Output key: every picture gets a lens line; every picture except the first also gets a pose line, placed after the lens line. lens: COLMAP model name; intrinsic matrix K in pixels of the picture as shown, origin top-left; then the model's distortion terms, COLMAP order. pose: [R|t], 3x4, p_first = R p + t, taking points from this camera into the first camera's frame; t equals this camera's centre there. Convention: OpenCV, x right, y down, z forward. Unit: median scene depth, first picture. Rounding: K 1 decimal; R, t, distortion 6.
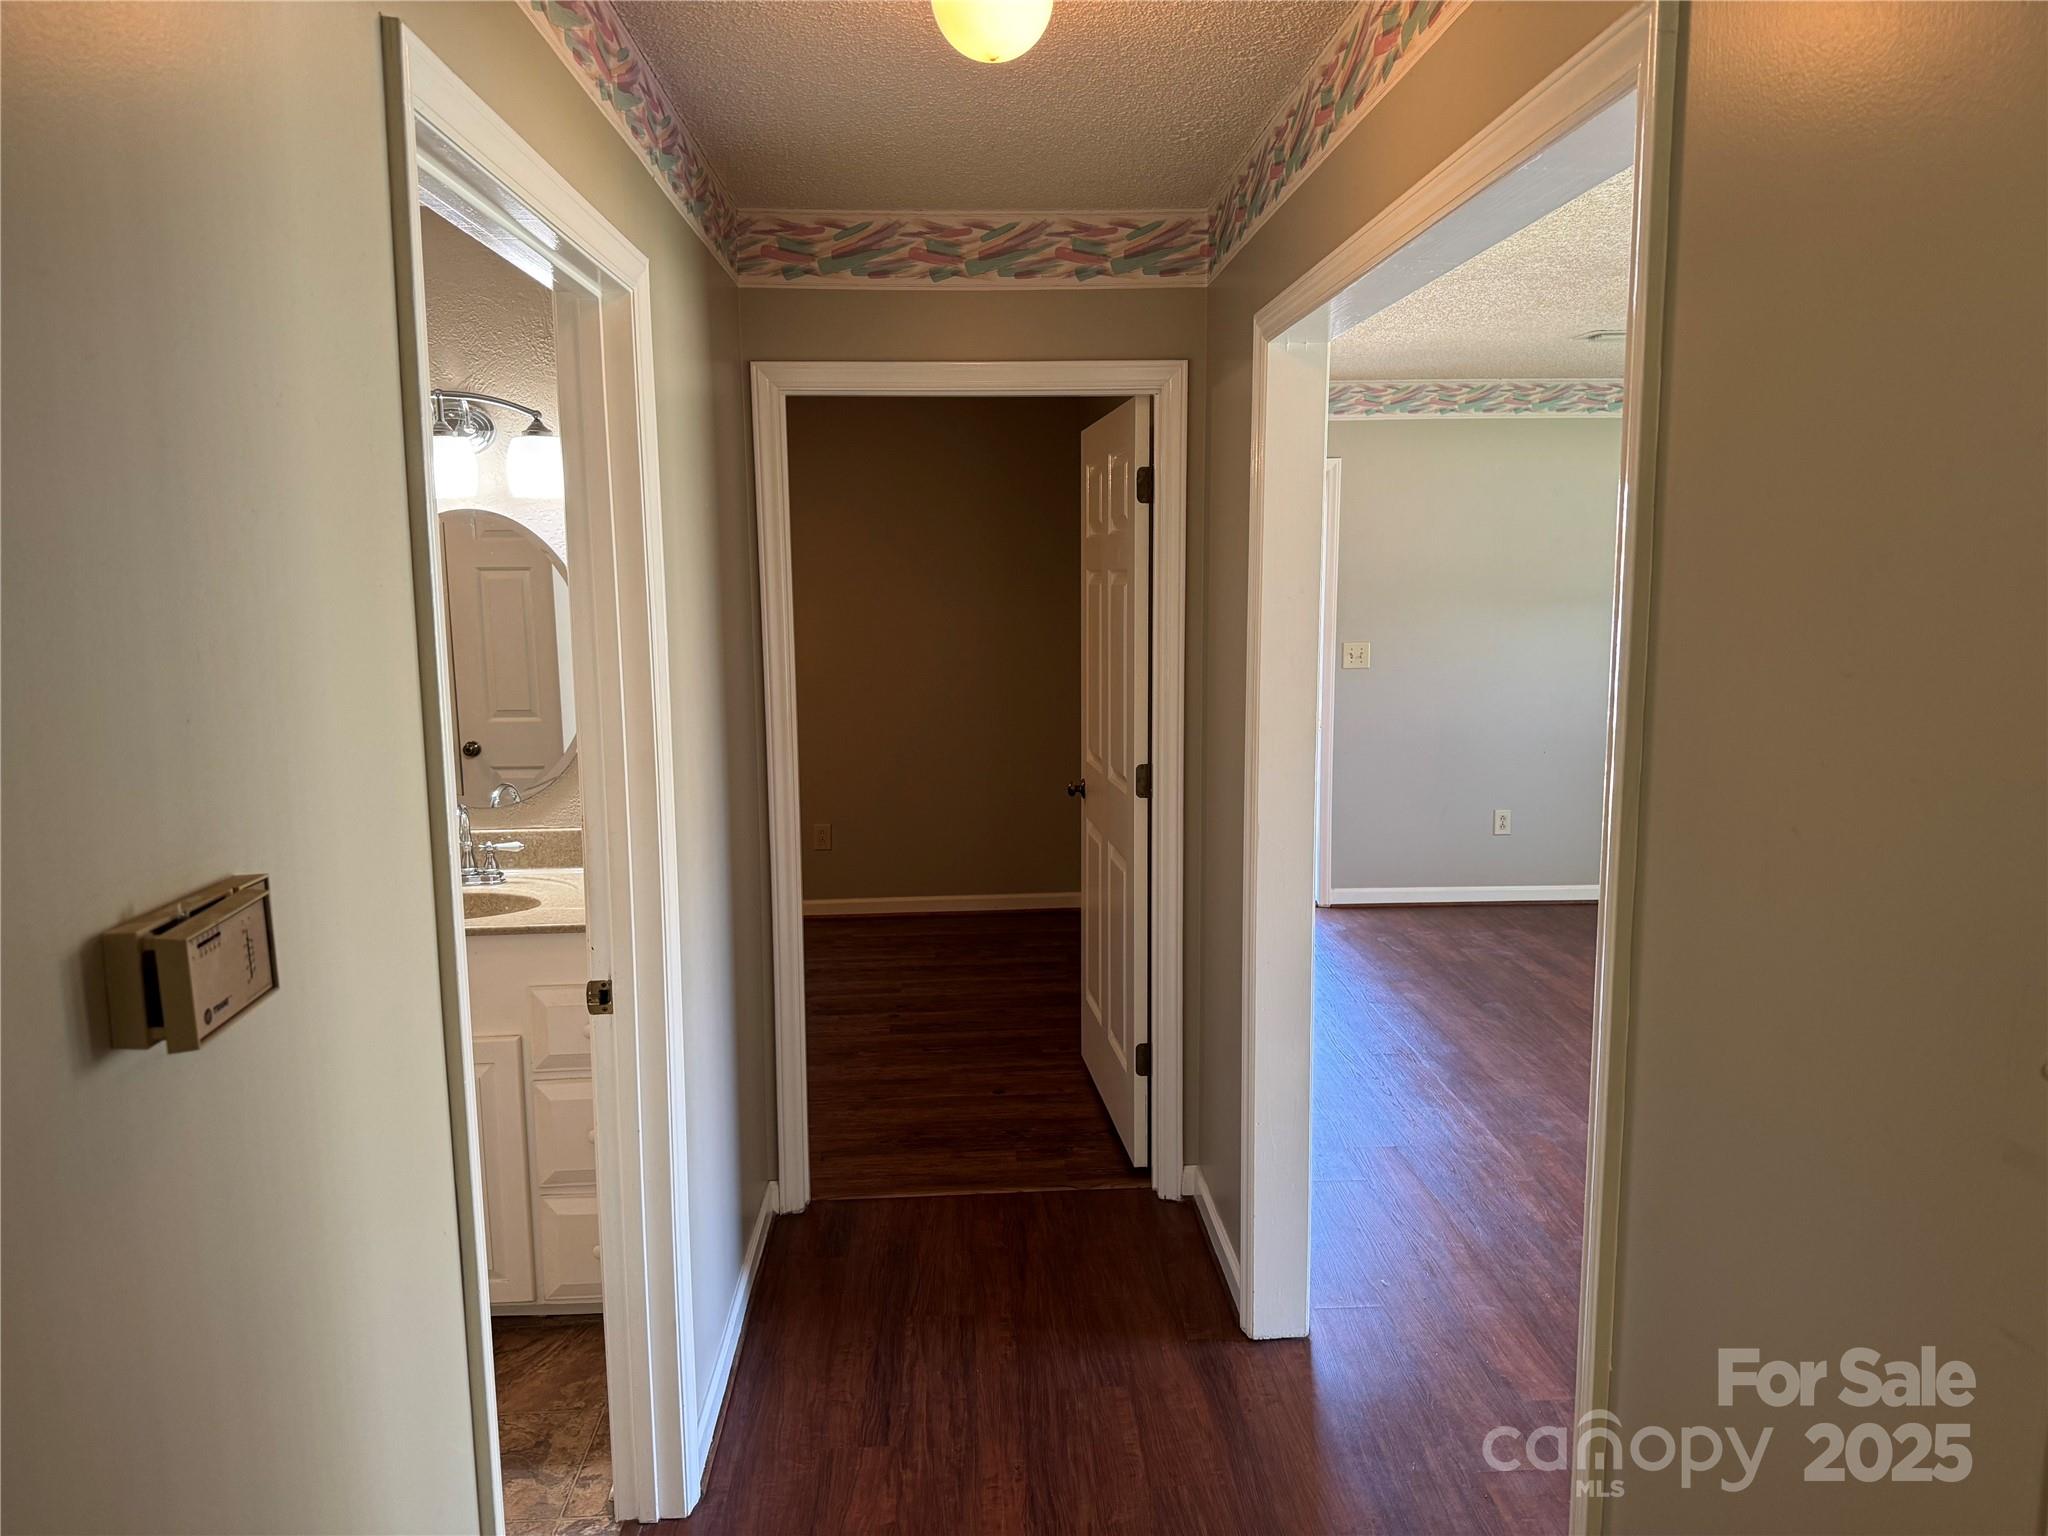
lens RADIAL K [[1421.7, 0, 1010.3], [0, 1421.7, 769.5], [0, 0, 1]] dist [0.038163, -0.069102]
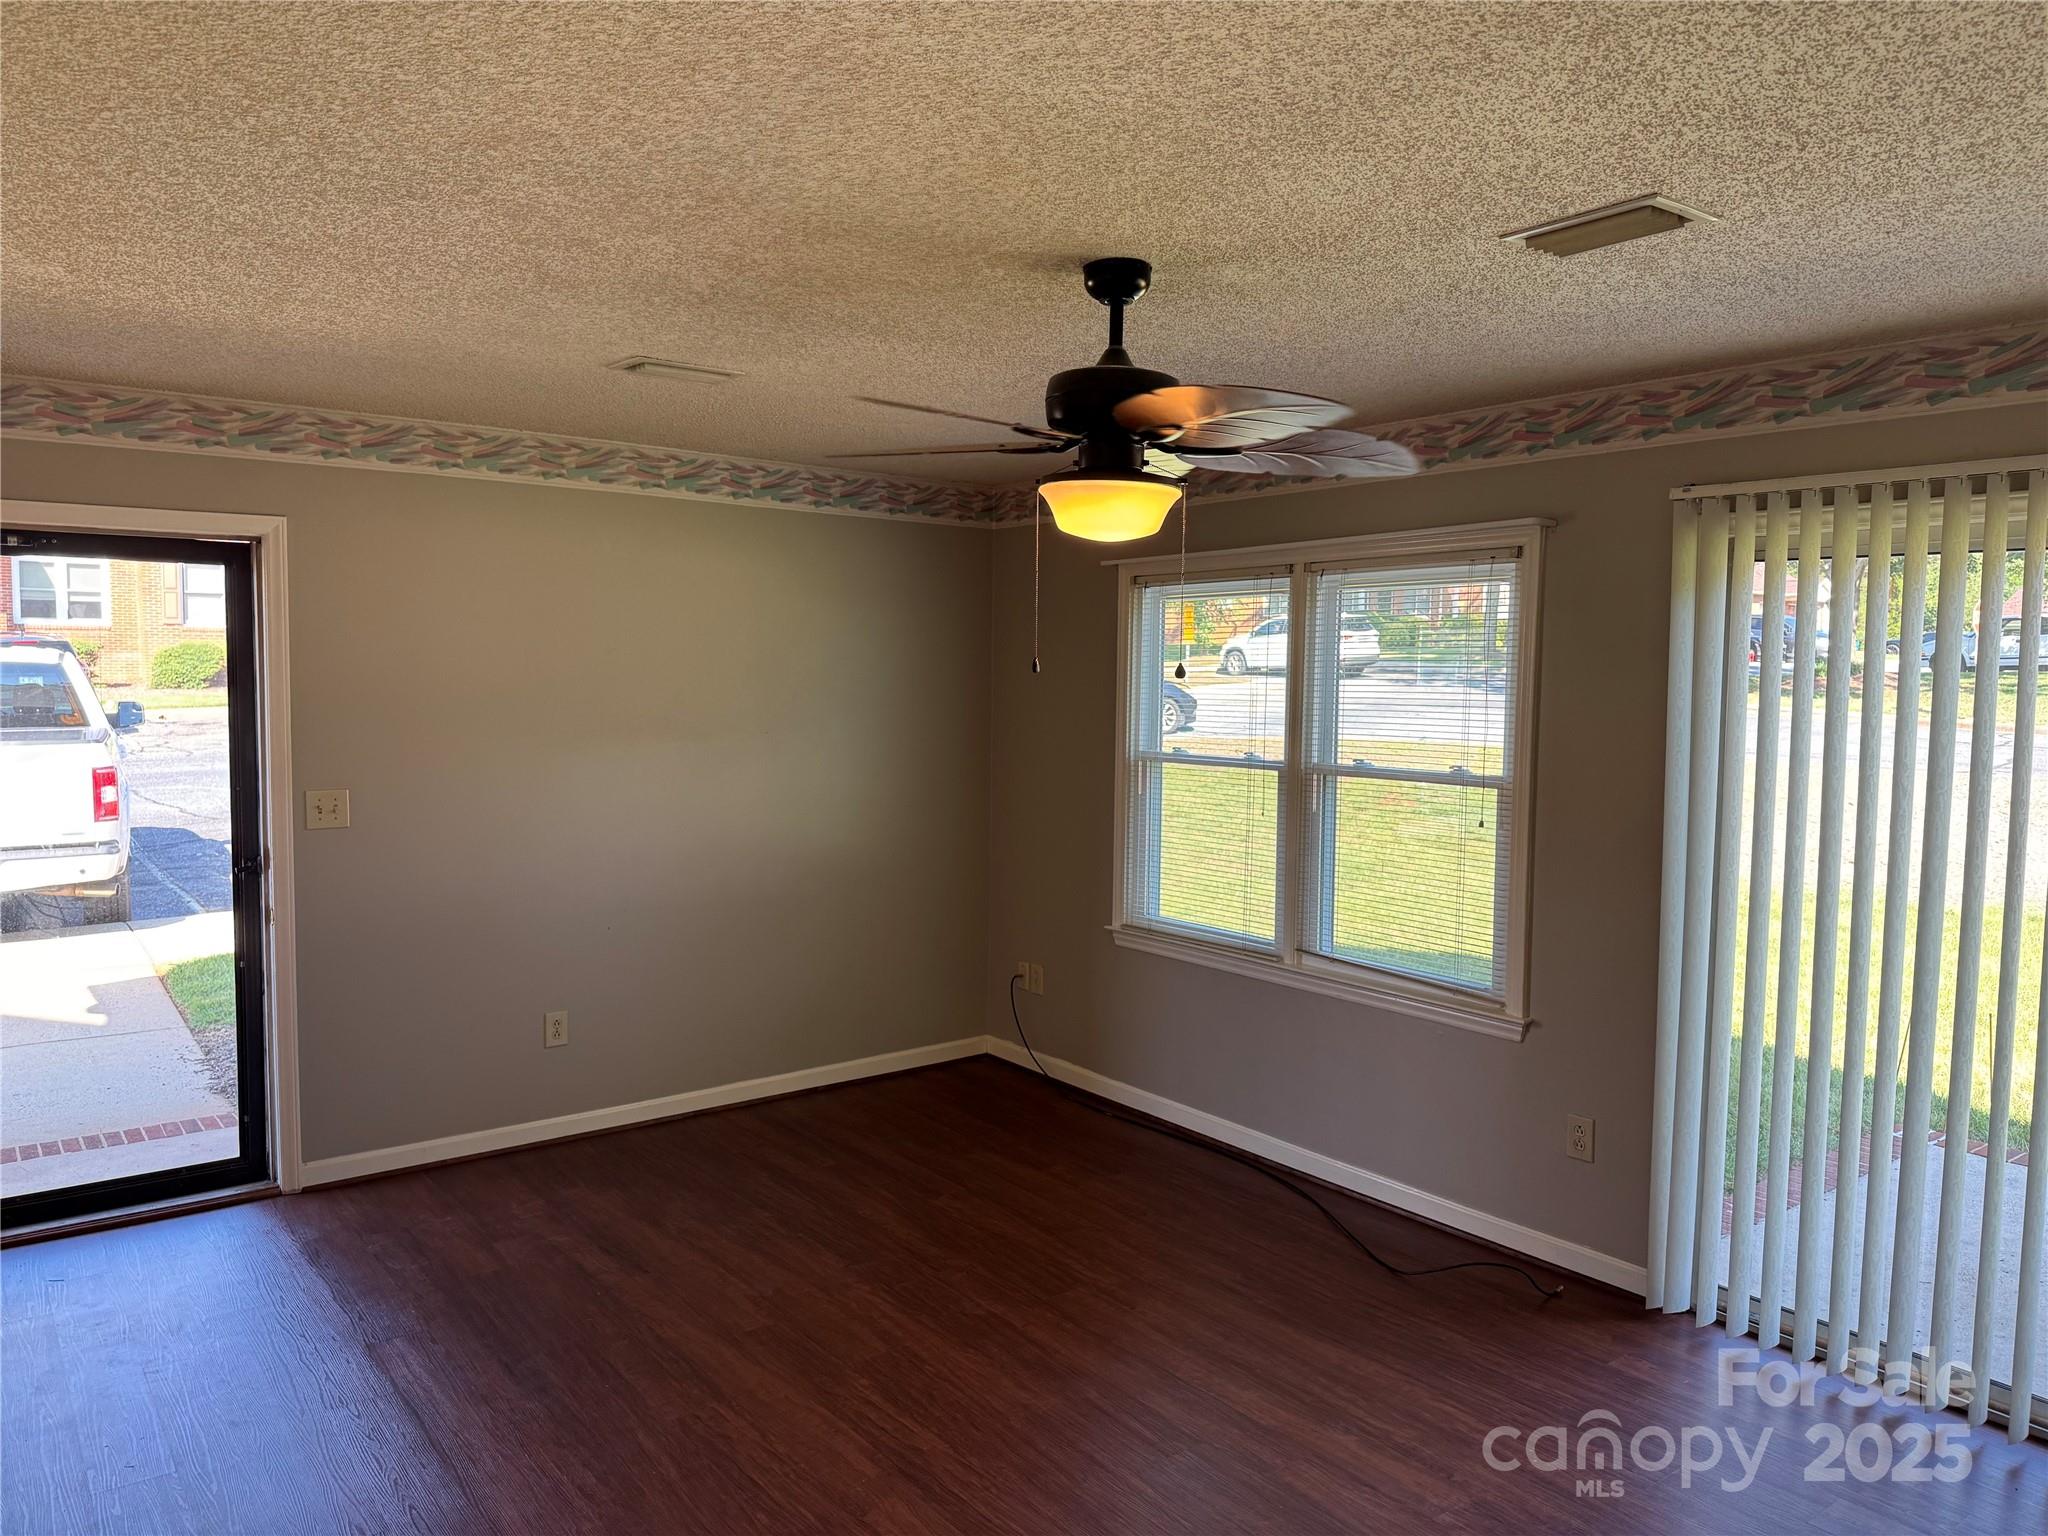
lens RADIAL K [[1421.7, 0, 1021.4], [0, 1421.7, 776.7], [0, 0, 1]] dist [0.038163, -0.069102]
pose [[0.812768, -0.021826, 0.582178, 0.121641], [0.059994, 0.997121, -0.046374, -0.047052], [-0.579490, 0.072618, 0.811737, 0.270860]]
